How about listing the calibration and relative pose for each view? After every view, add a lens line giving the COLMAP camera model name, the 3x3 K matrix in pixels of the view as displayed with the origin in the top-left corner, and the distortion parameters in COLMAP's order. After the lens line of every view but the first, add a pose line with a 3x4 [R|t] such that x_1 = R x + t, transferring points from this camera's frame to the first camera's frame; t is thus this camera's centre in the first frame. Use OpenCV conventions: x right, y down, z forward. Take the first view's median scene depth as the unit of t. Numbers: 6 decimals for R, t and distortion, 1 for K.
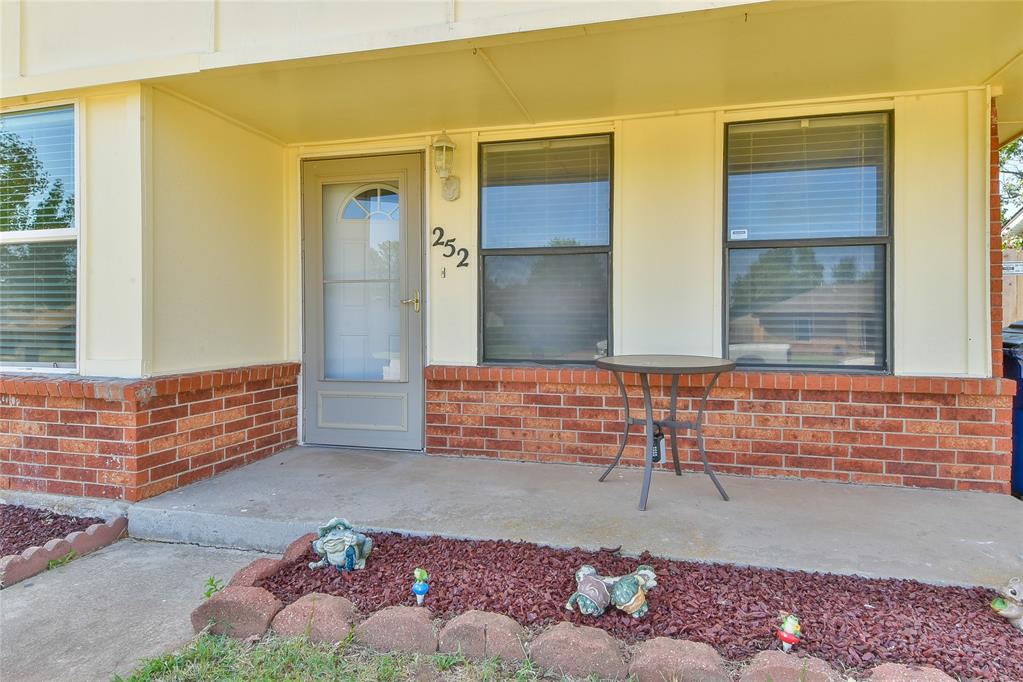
lens RADIAL K [[578.0, 0, 514.8], [0, 578.0, 331.9], [0, 0, 1]] dist [0.061215, -0.046657]
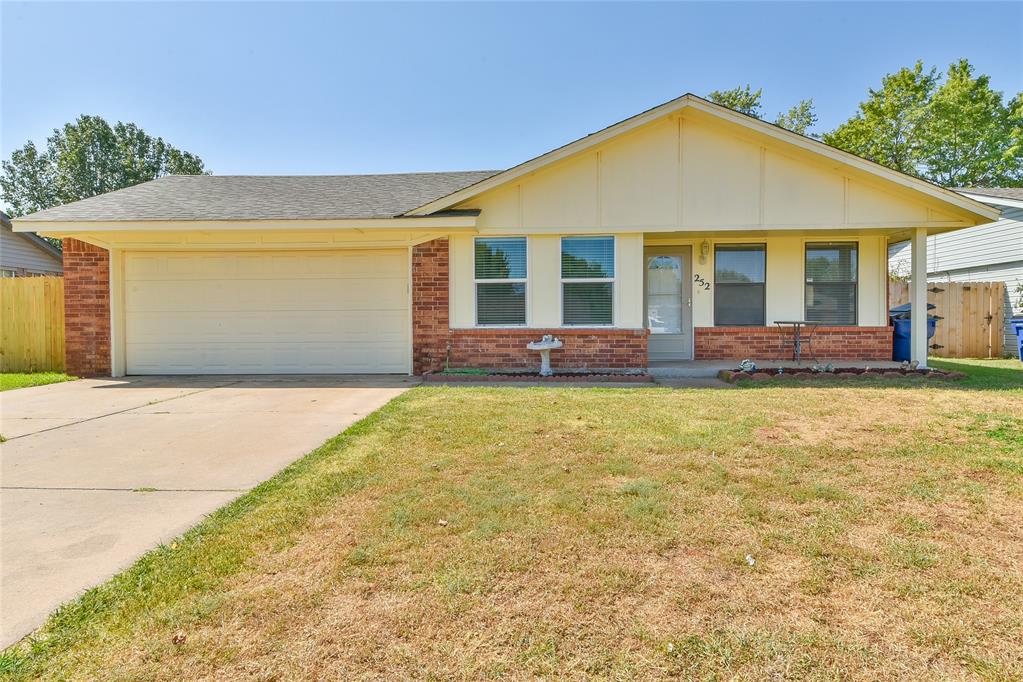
lens RADIAL K [[578.0, 0, 514.8], [0, 578.0, 331.9], [0, 0, 1]] dist [0.061215, -0.046657]
pose [[0.982850, -0.009757, 0.184151, -1.626300], [0.008193, 0.999924, 0.009252, 0.055163], [-0.184227, -0.007584, 0.982854, -1.631969]]
